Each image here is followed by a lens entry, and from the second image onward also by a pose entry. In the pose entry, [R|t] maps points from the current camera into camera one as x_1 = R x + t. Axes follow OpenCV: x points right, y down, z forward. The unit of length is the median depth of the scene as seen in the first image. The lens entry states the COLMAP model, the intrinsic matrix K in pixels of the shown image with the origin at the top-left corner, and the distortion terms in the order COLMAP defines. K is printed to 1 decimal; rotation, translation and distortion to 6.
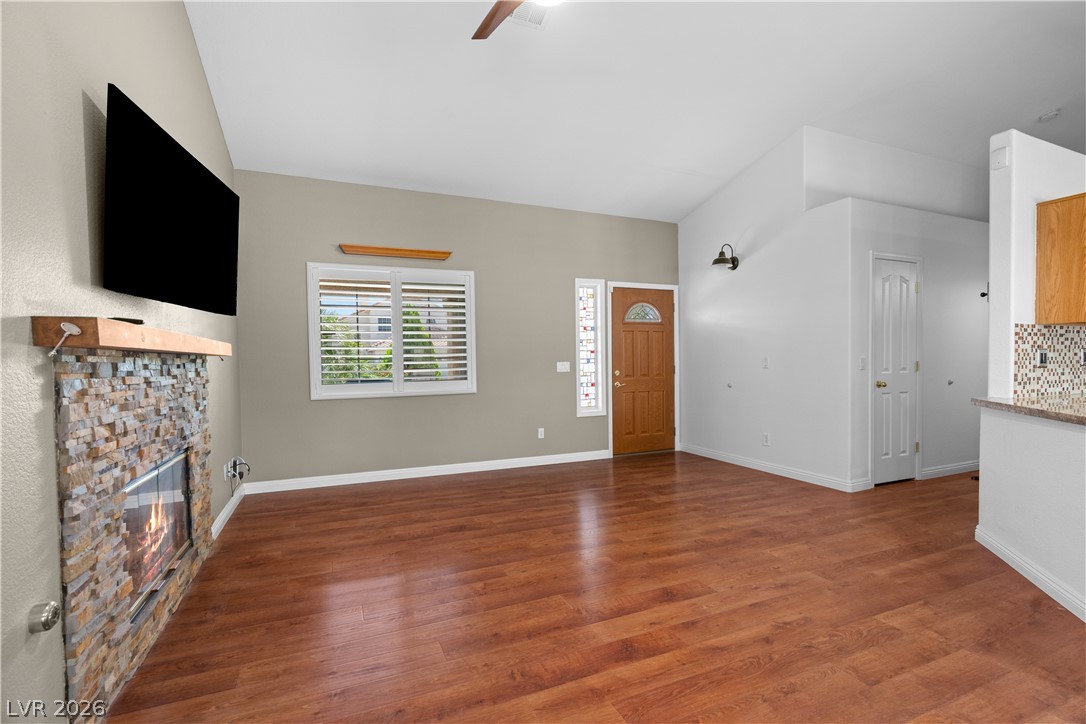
lens RADIAL K [[492.5, 0, 543.9], [0, 492.5, 371.4], [0, 0, 1]] dist [-0.001010, 0.000982]
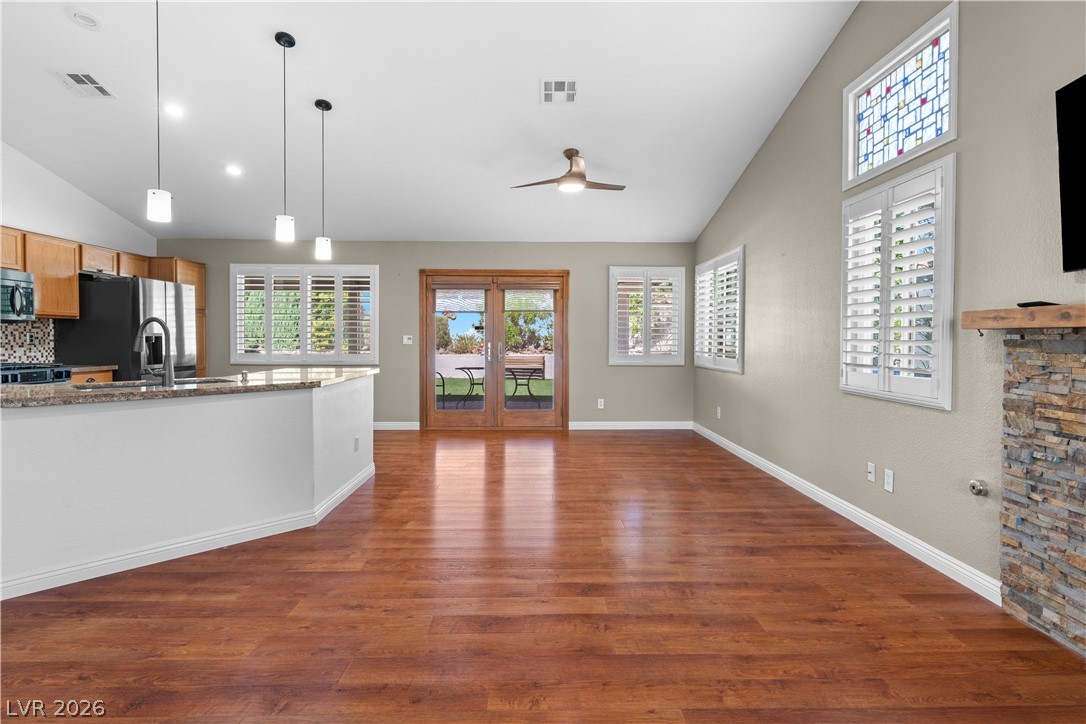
lens RADIAL K [[556.8, 0, 545.9], [0, 556.8, 349.8], [0, 0, 1]] dist [-0.010572, 0.007442]
pose [[-0.924512, 0.000265, 0.381153, -0.144647], [0.015425, 0.999207, 0.036720, -0.031948], [-0.380841, 0.039827, -0.923782, 1.358646]]
